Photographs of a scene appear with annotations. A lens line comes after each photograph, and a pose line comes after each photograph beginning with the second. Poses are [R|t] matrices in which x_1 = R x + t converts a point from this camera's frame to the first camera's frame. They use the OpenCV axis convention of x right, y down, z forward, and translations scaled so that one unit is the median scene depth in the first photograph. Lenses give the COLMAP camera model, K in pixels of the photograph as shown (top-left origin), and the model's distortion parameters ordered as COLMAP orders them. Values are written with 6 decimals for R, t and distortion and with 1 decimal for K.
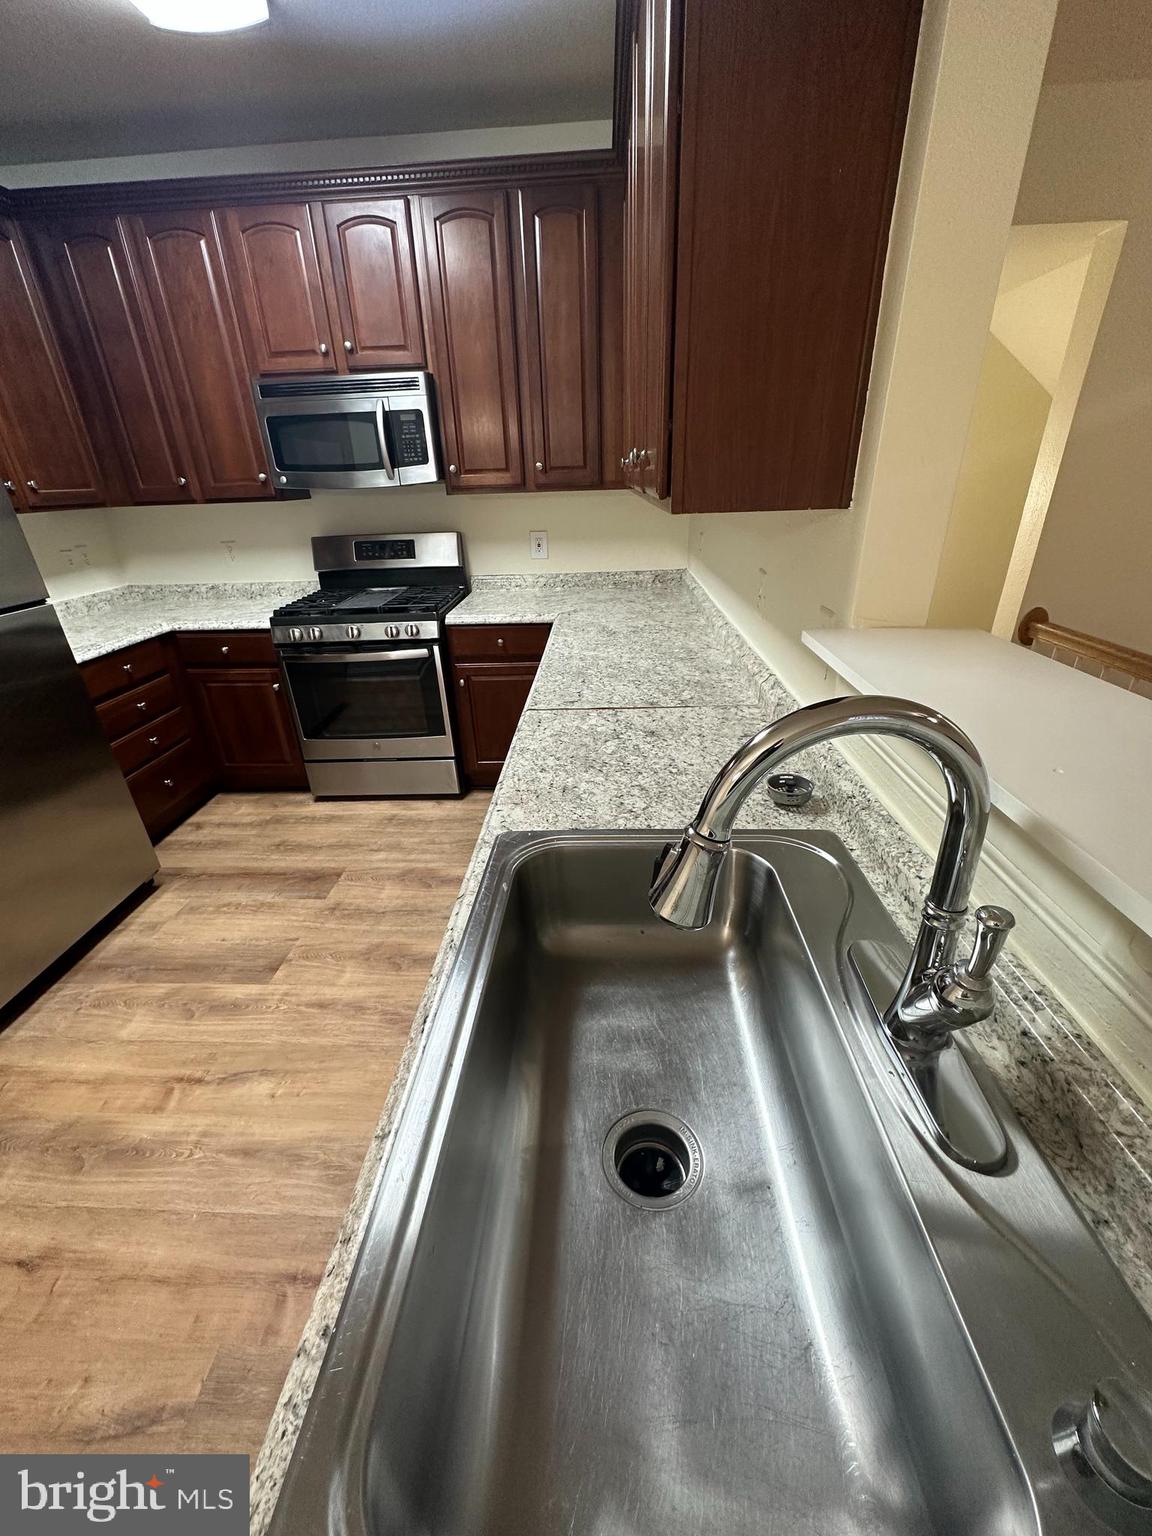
lens RADIAL K [[610.3, 0, 576.9], [0, 610.3, 767.9], [0, 0, 1]] dist [-0.001129, 0.000805]
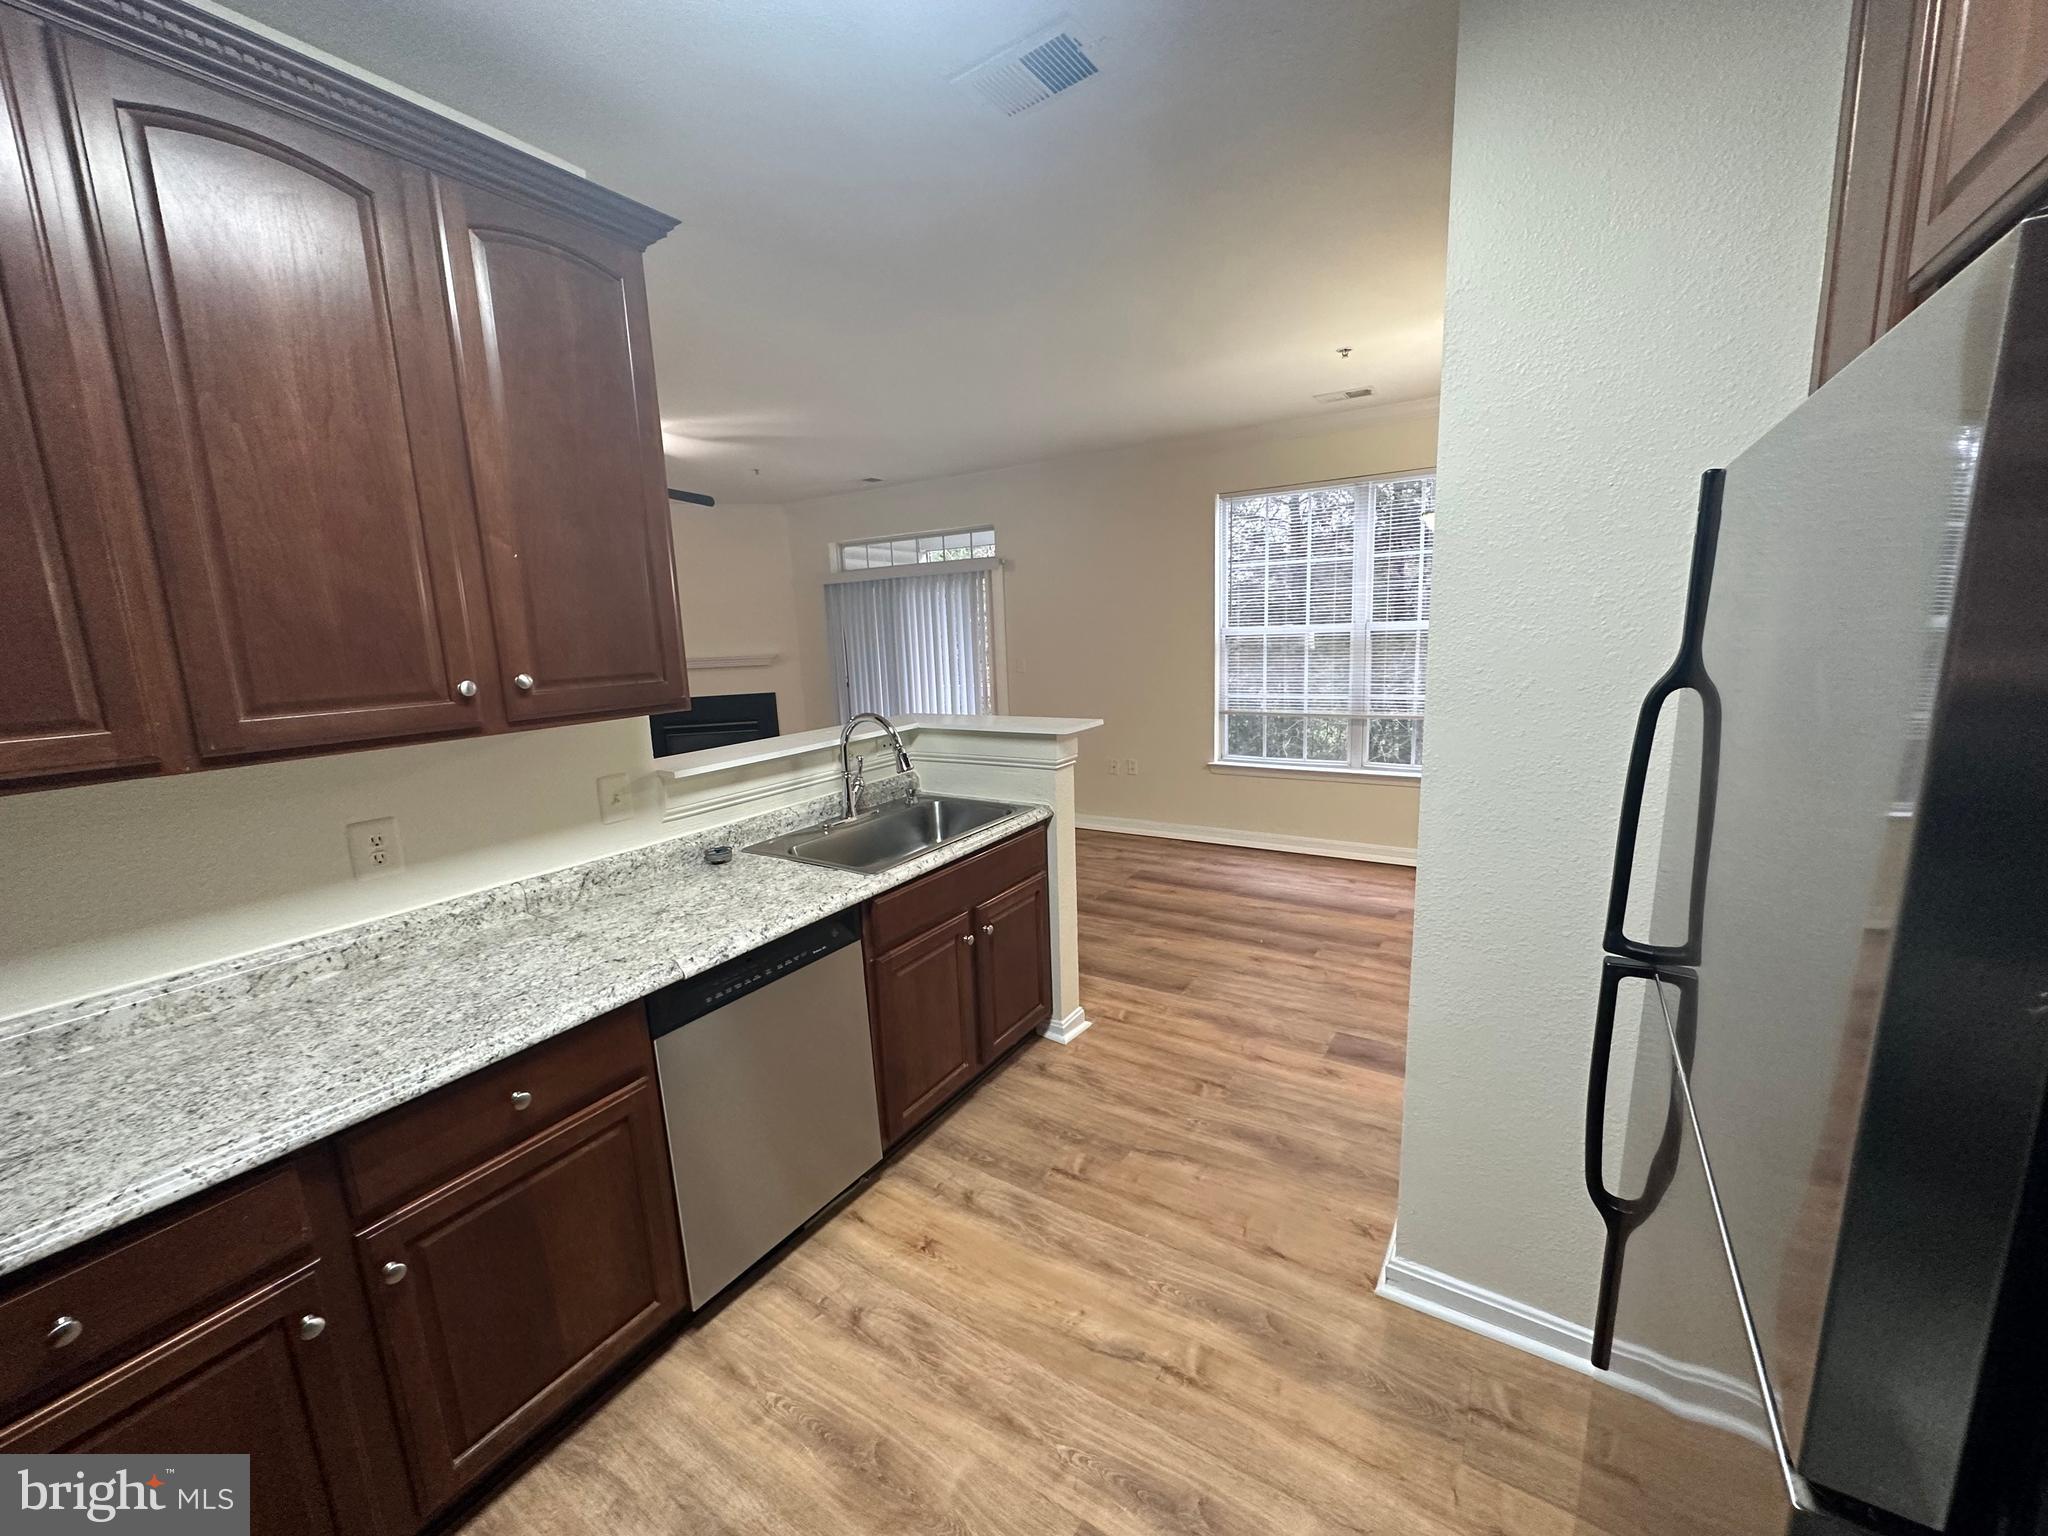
lens RADIAL K [[813.8, 0, 1007.5], [0, 813.8, 771.9], [0, 0, 1]] dist [-0.001129, 0.000805]
pose [[-0.852256, -0.028502, 0.522347, -0.601329], [0.286220, 0.810394, 0.511214, -0.430845], [-0.437878, 0.585192, -0.682505, 0.841680]]
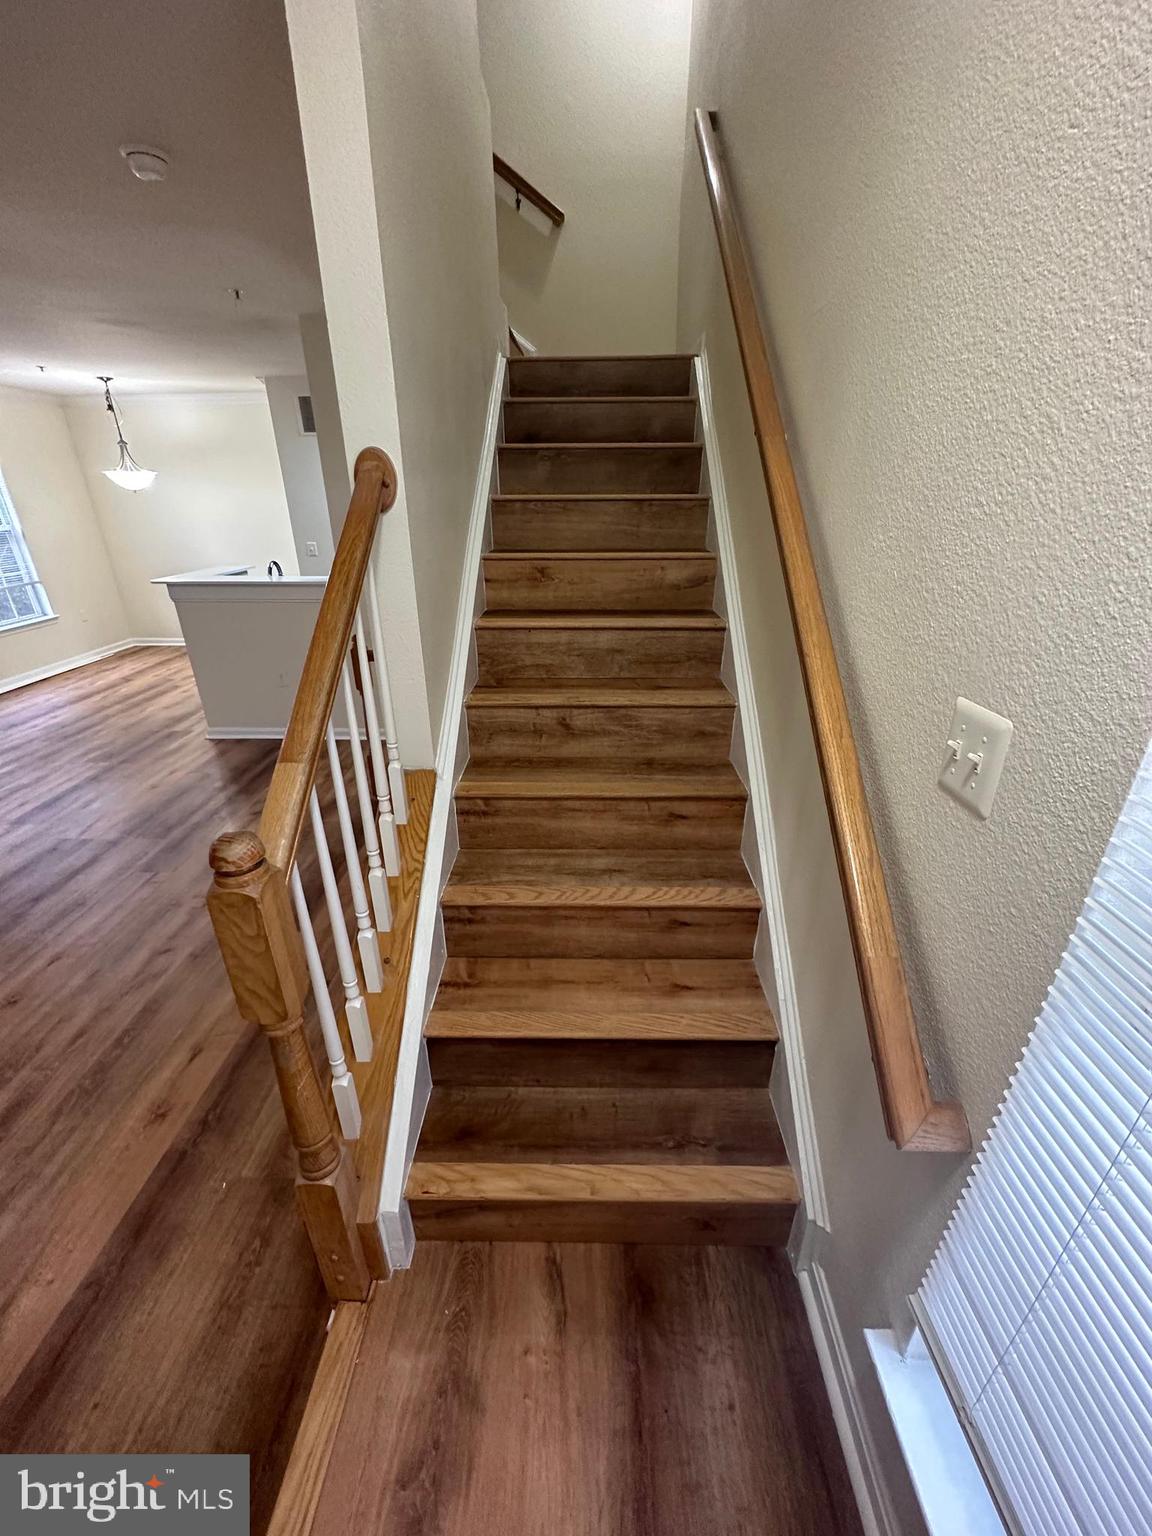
lens RADIAL K [[610.3, 0, 579.2], [0, 610.3, 763.9], [0, 0, 1]] dist [-0.001129, 0.000805]
pose [[0.017354, 0.437142, -0.899225, 1.911431], [-0.428215, 0.815953, 0.388397, -0.594669], [0.903510, 0.378321, 0.201351, 0.837095]]
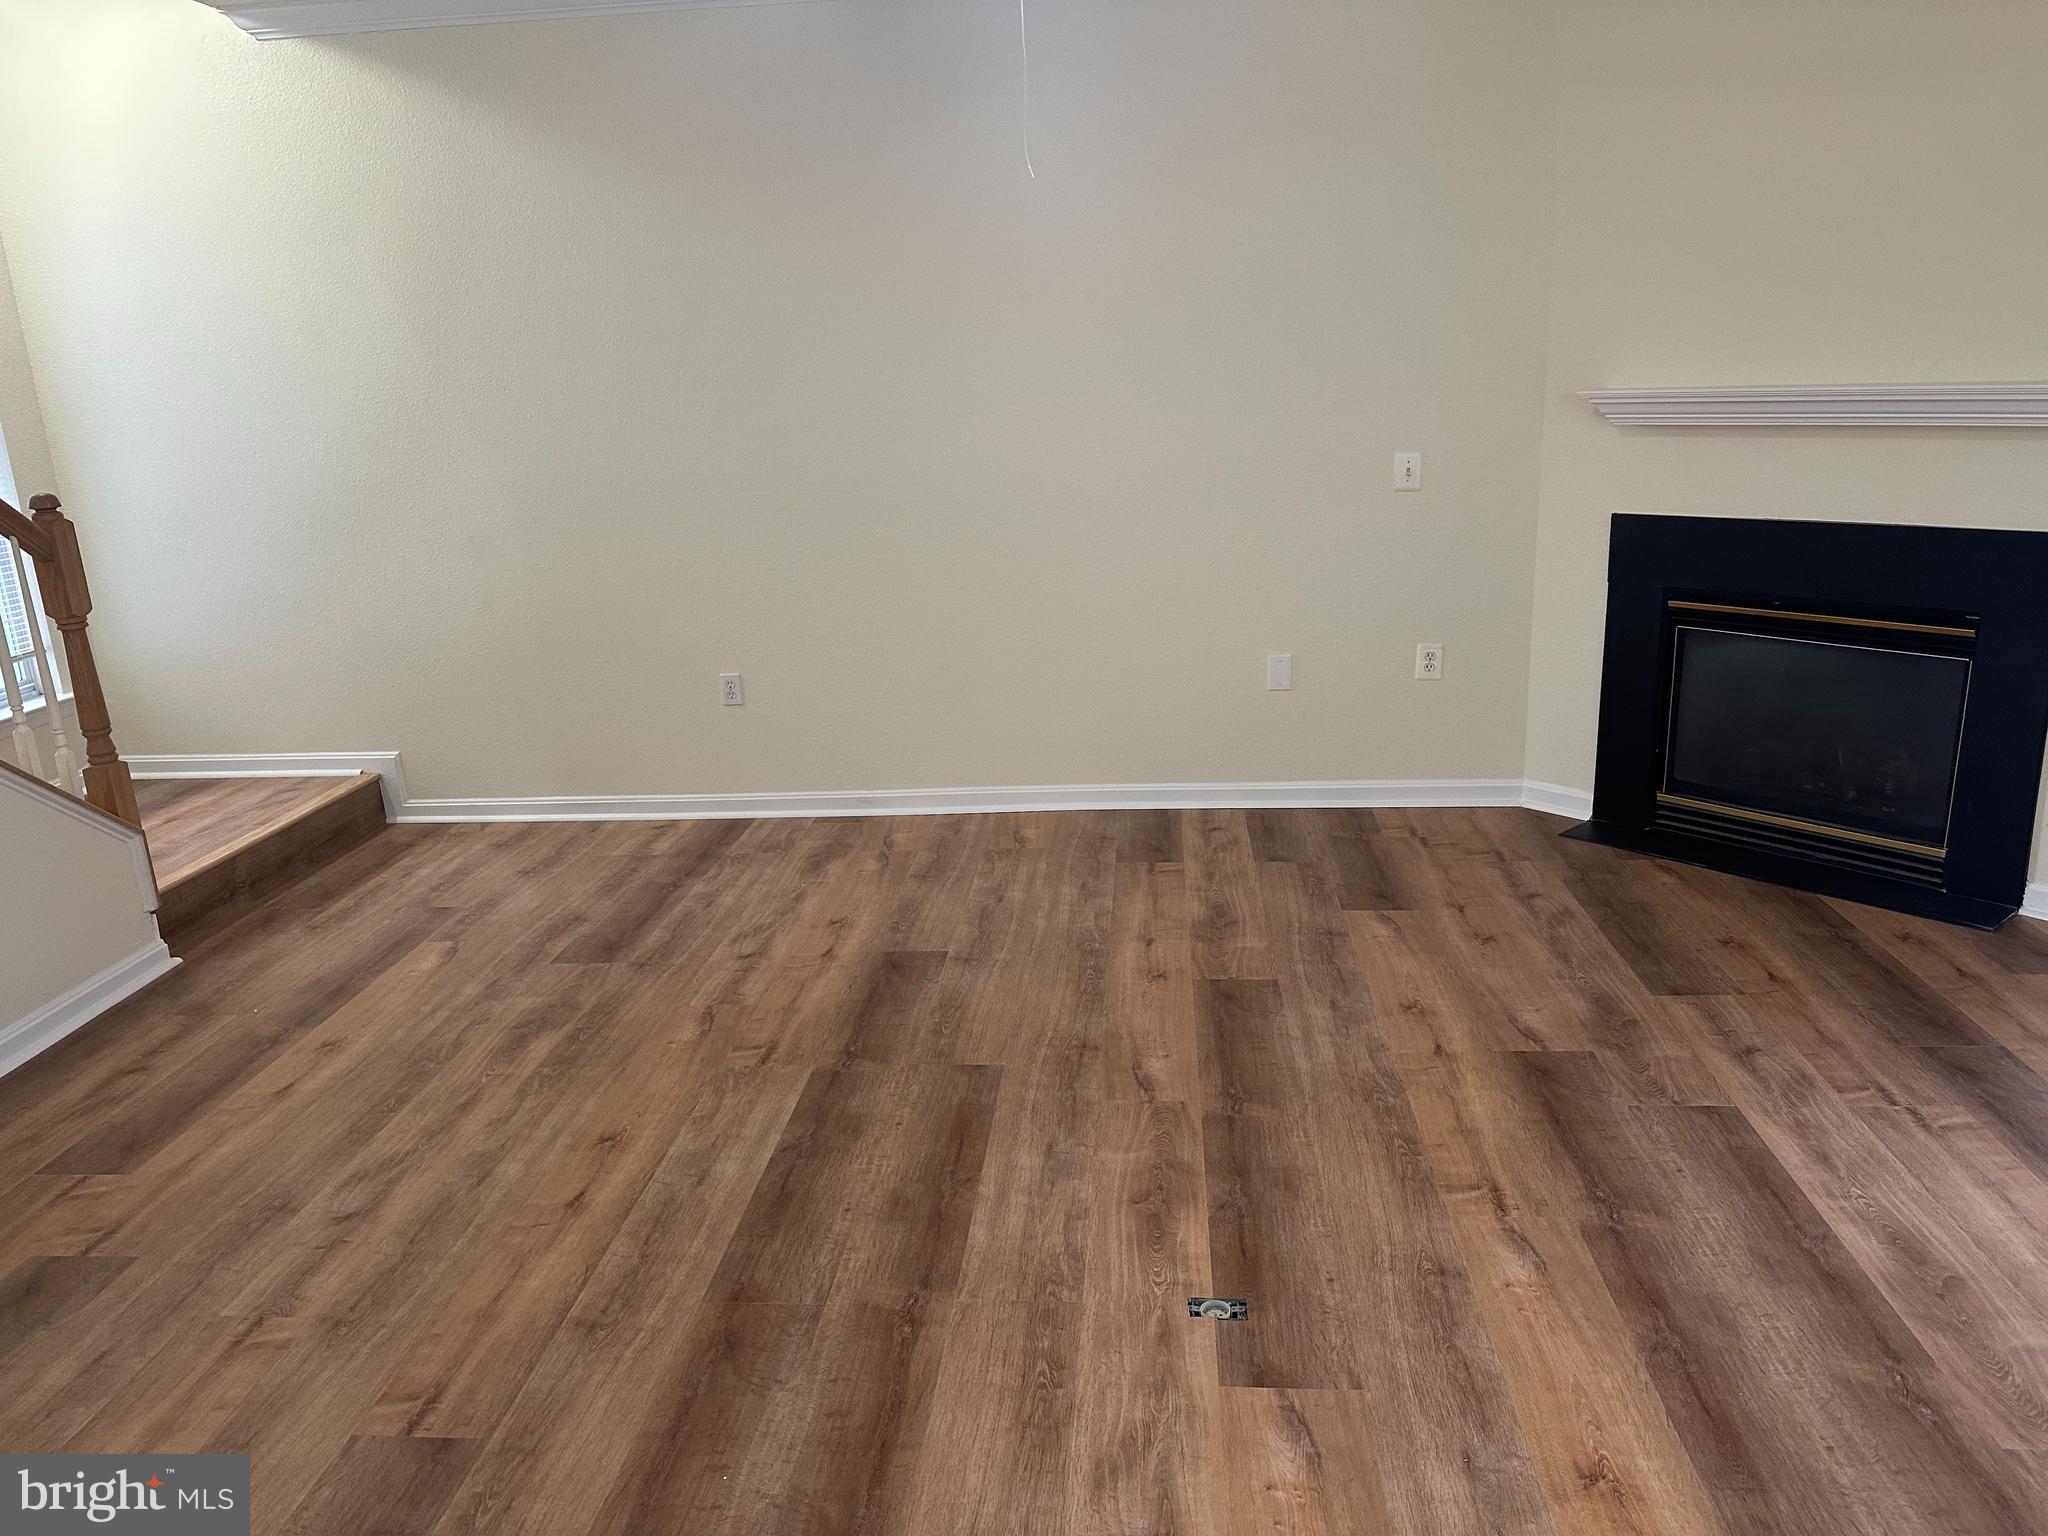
lens RADIAL K [[1431.1, 0, 1035.8], [0, 1431.1, 781.1], [0, 0, 1]] dist [0.063903, -0.072872]
pose [[0.042249, -0.250979, 0.967070, 0.235445], [0.472960, 0.857636, 0.201916, 0.056979], [-0.880071, 0.448855, 0.154937, -0.198803]]
